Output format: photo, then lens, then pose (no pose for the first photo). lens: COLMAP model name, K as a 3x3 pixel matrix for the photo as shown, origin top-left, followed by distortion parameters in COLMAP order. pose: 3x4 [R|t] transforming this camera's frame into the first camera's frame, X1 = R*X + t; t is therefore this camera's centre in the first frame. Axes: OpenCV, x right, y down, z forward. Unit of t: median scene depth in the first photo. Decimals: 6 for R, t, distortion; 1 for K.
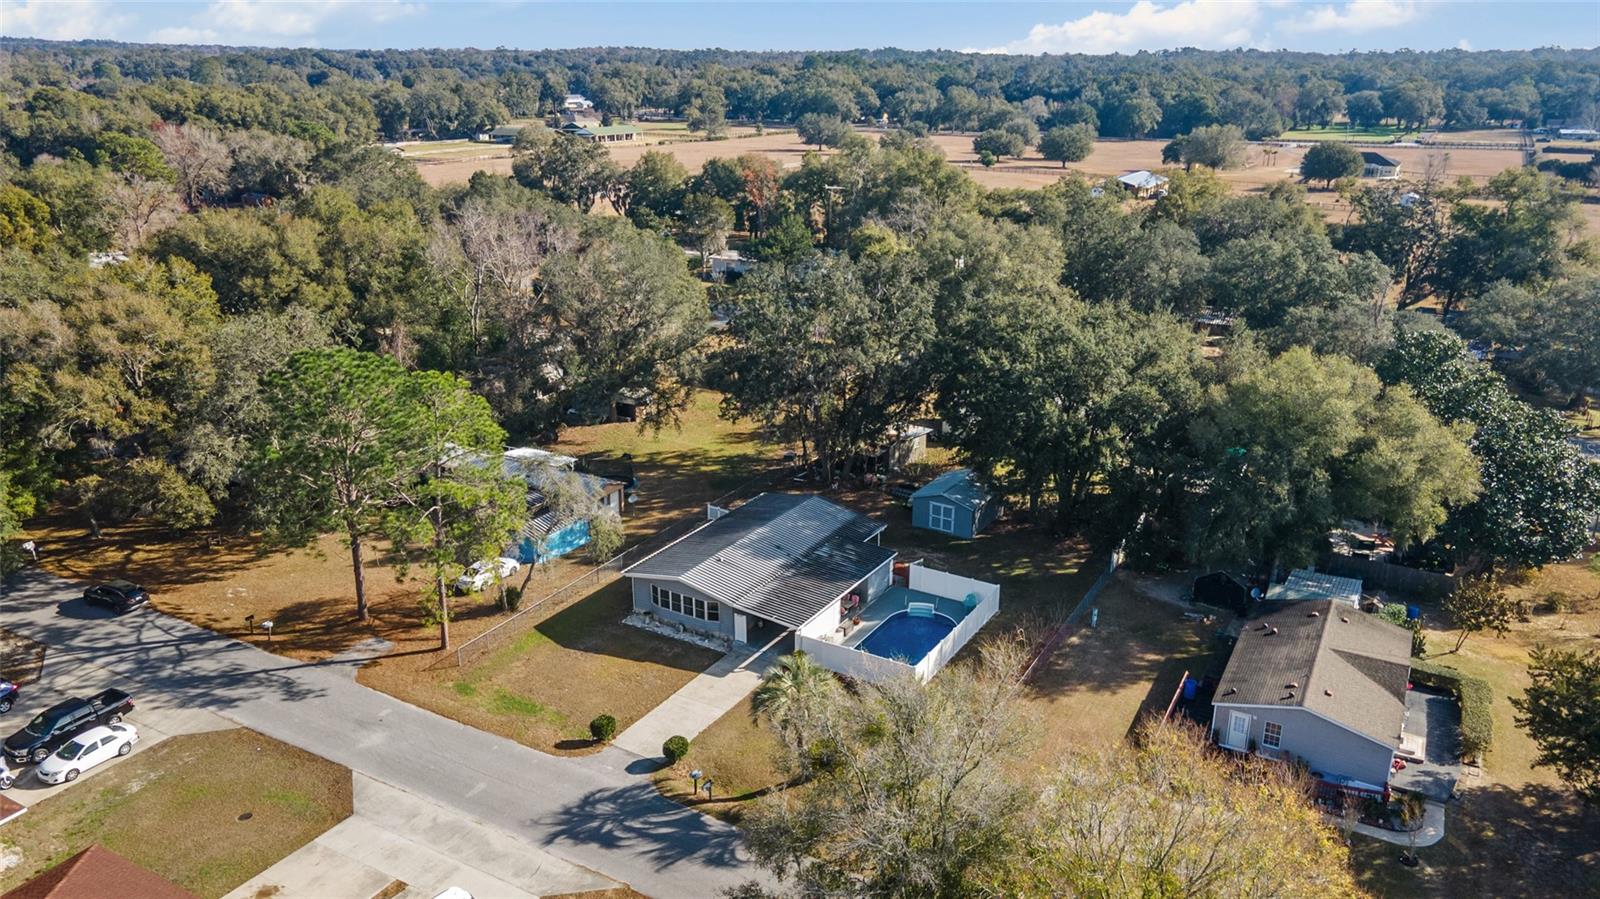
lens RADIAL K [[1137.8, 0, 805.1], [0, 1137.8, 445.3], [0, 0, 1]] dist [0.025188, 0.031648]
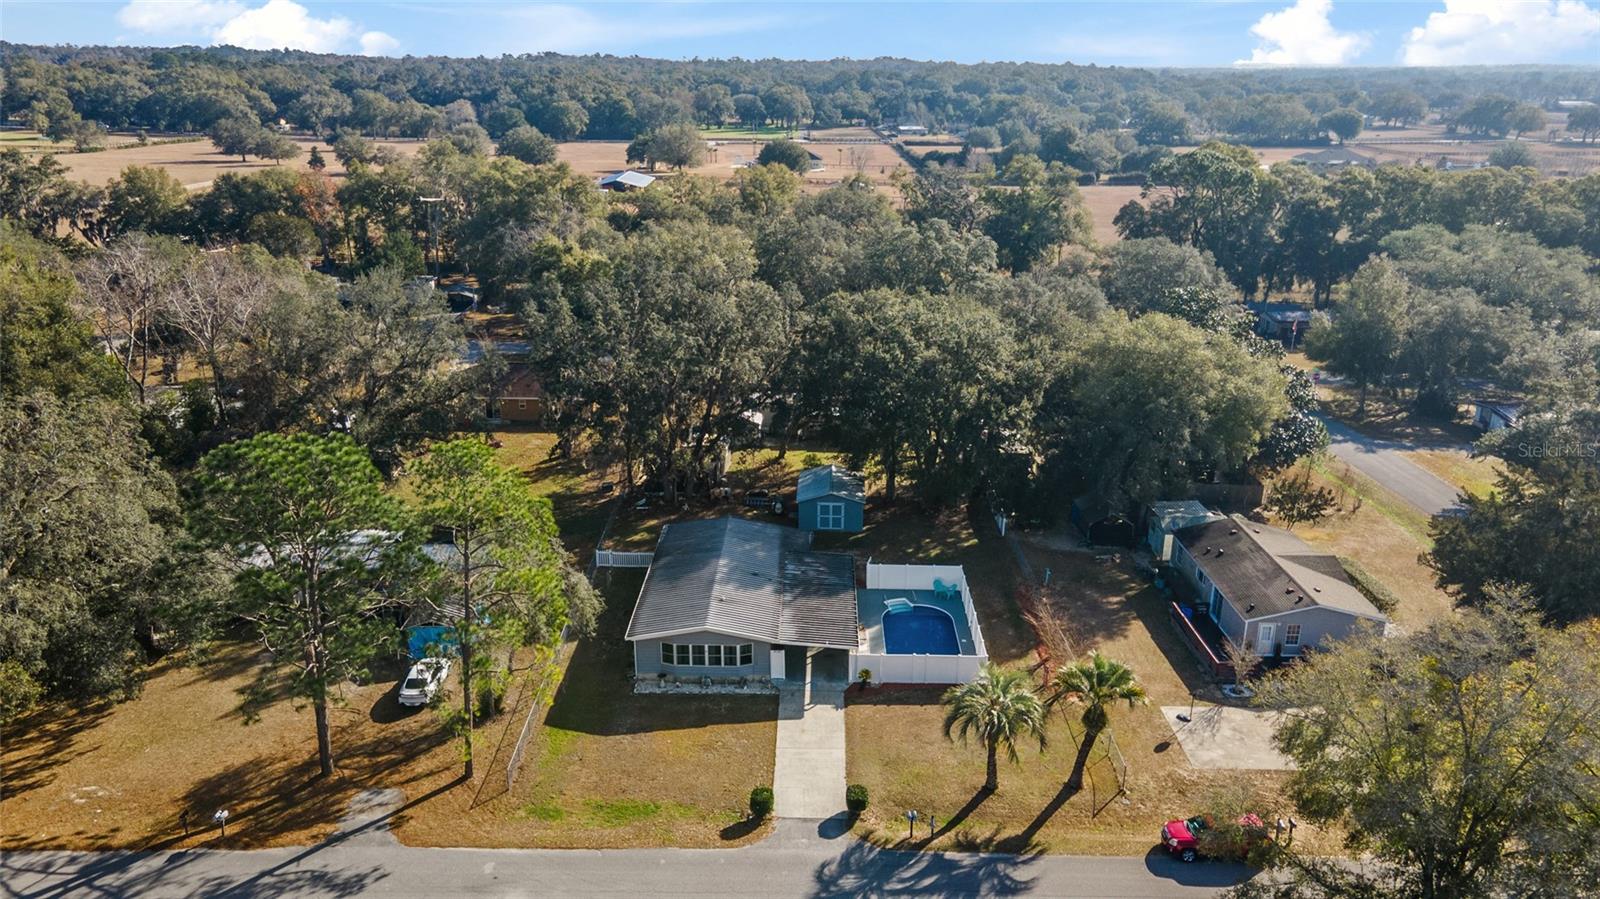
lens RADIAL K [[1137.8, 0, 801.7], [0, 1137.8, 444.6], [0, 0, 1]] dist [0.025188, 0.031648]
pose [[0.872671, -0.153762, 0.463468, -0.357793], [0.155213, 0.987251, 0.035281, -0.038385], [-0.462984, 0.041147, 0.885411, 0.125008]]
